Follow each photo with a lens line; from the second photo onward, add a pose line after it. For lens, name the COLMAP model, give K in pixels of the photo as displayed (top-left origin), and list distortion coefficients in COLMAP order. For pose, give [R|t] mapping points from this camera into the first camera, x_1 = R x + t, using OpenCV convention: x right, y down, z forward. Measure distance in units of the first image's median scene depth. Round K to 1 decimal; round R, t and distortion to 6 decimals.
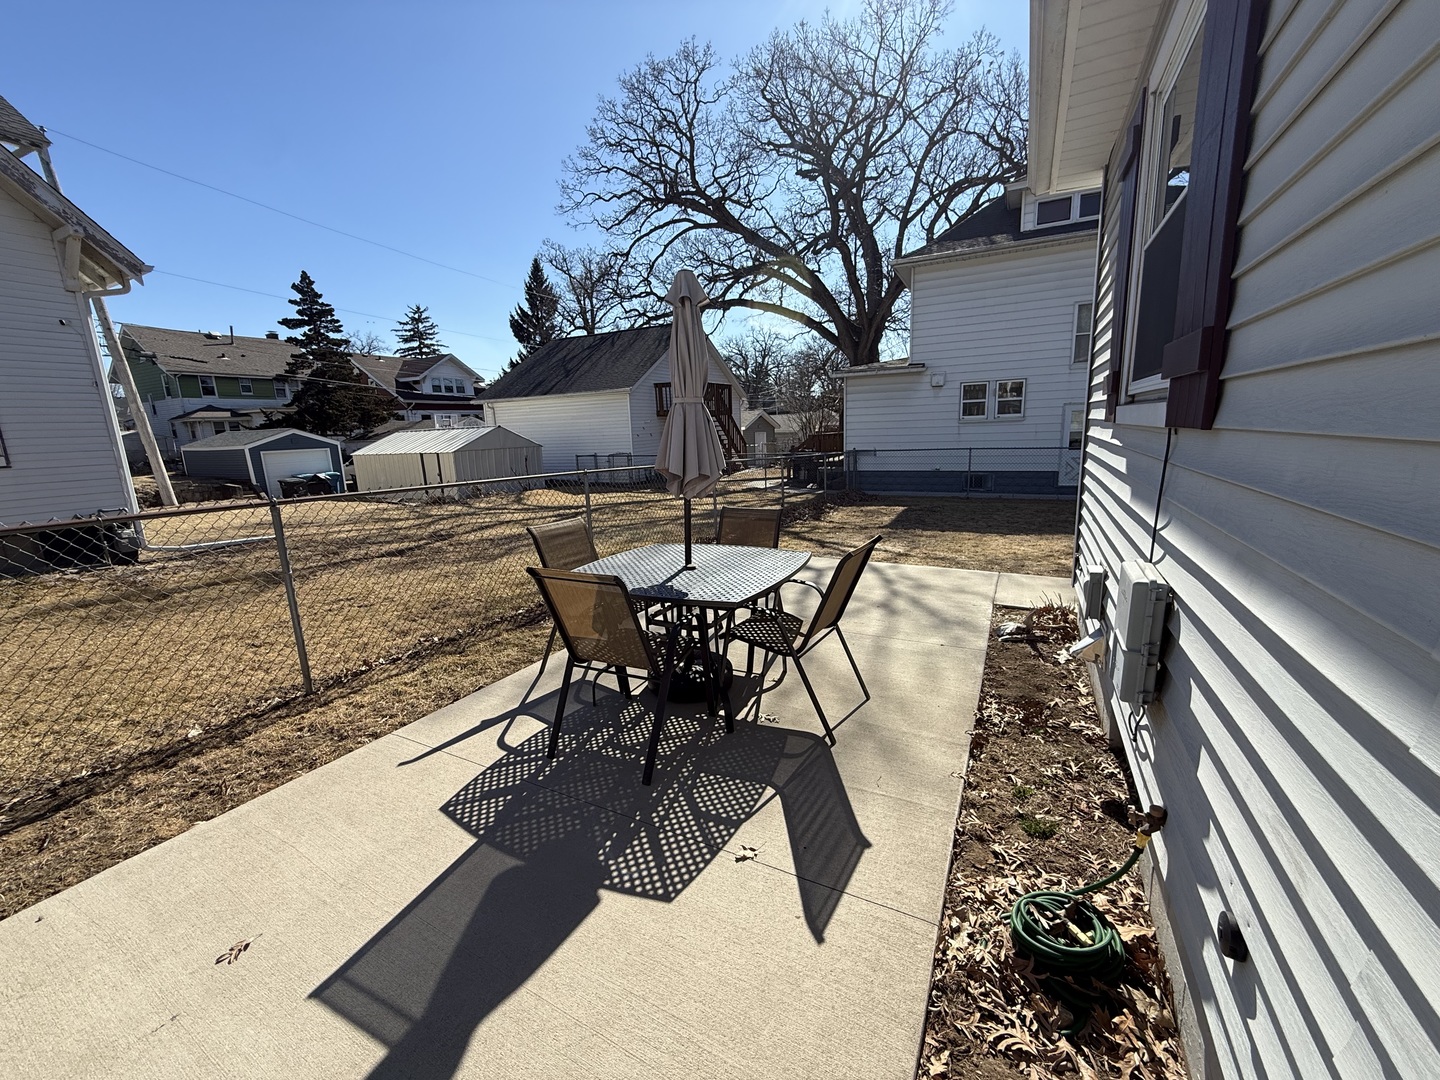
lens RADIAL K [[572.8, 0, 723.1], [0, 572.8, 544.0], [0, 0, 1]] dist [-0.000512, 0.000310]
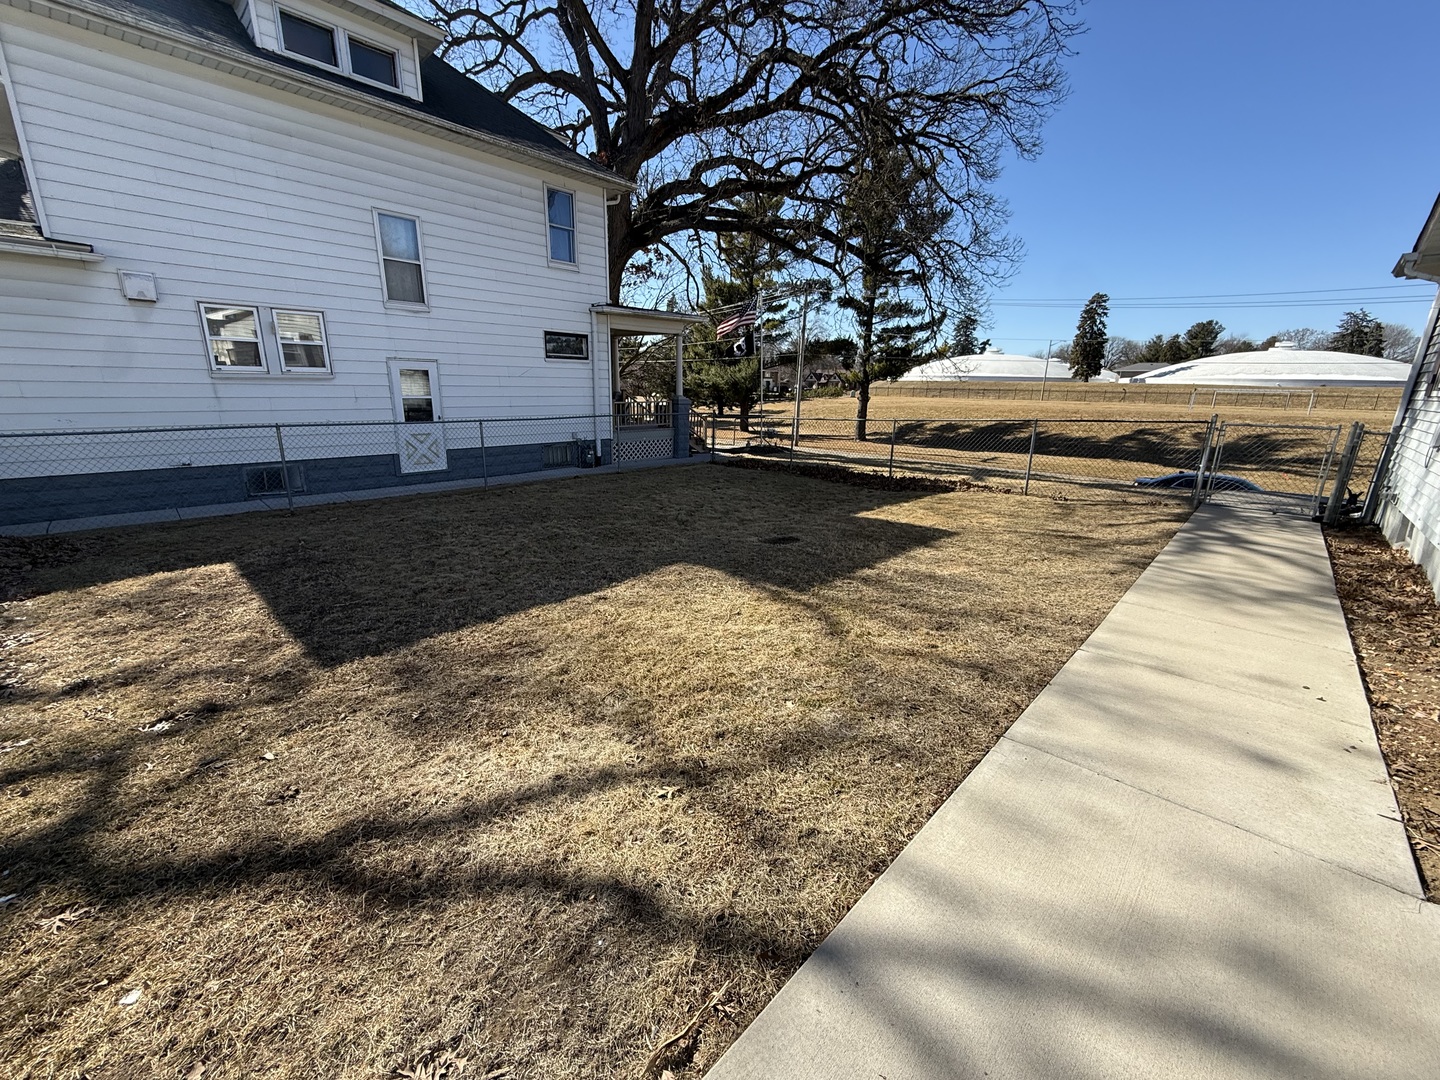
lens RADIAL K [[572.8, 0, 716.3], [0, 572.8, 541.0], [0, 0, 1]] dist [-0.000512, 0.000310]
pose [[0.295776, -0.213273, 0.931145, 0.012869], [0.157148, 0.972341, 0.172791, -0.088419], [-0.942243, 0.095220, 0.321111, 0.434705]]
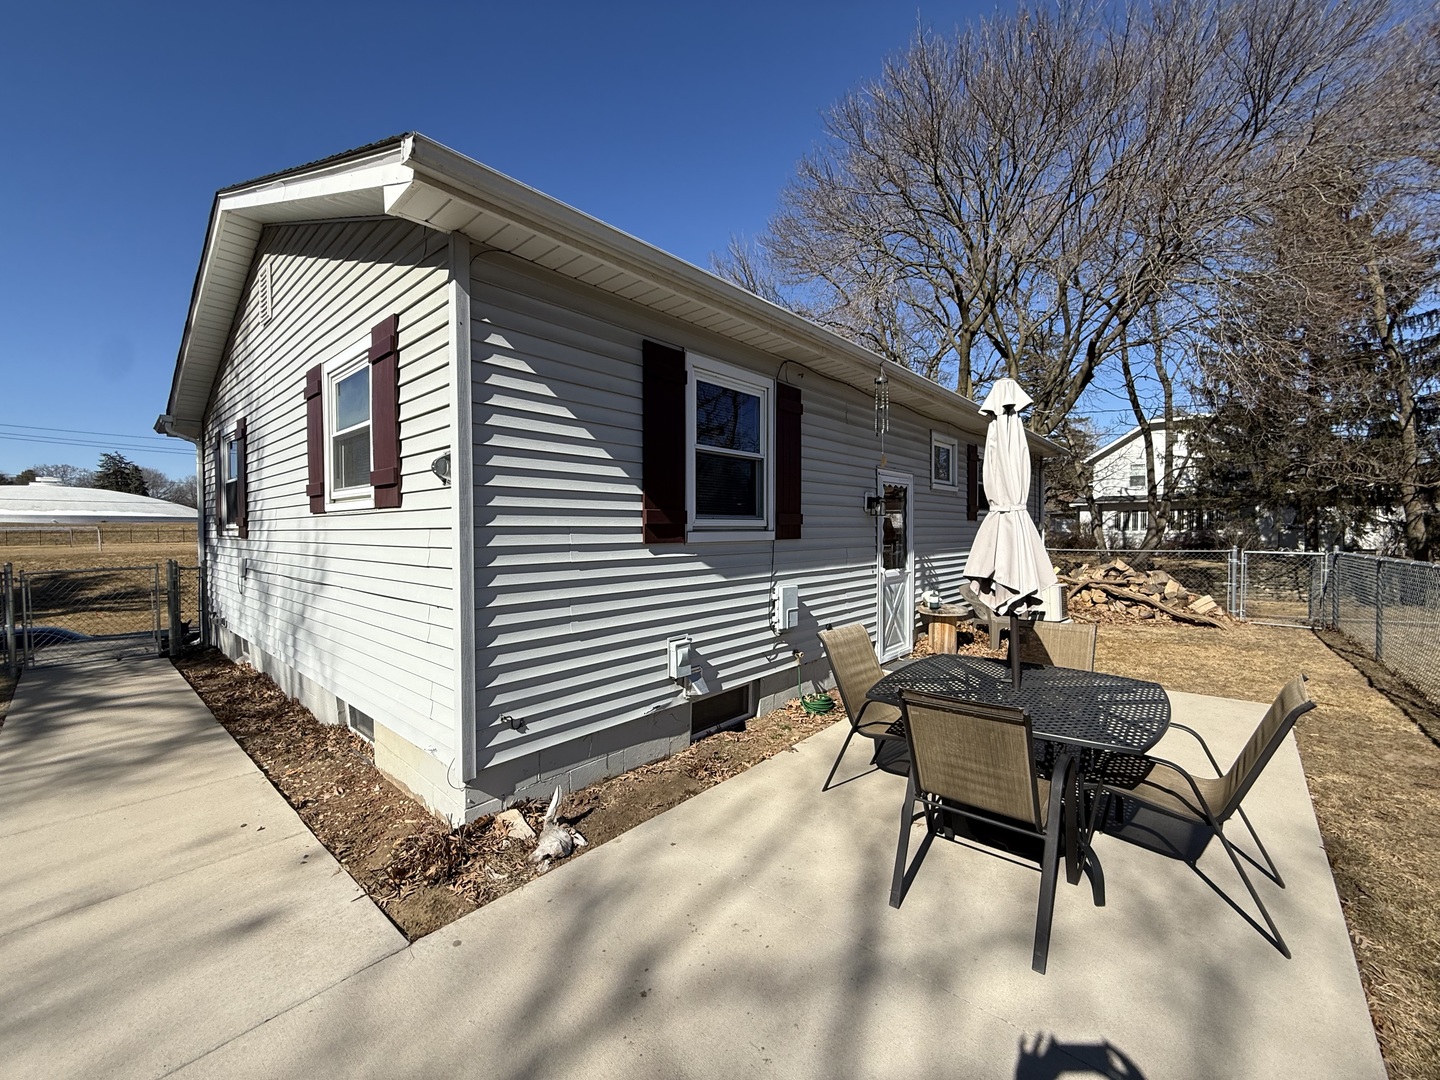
lens RADIAL K [[572.8, 0, 718.0], [0, 572.8, 540.2], [0, 0, 1]] dist [-0.000512, 0.000310]
pose [[-0.967111, 0.036321, 0.251749, 0.036316], [0.089659, 0.974903, 0.203776, -0.096554], [-0.238030, 0.219645, -0.946096, 0.438766]]
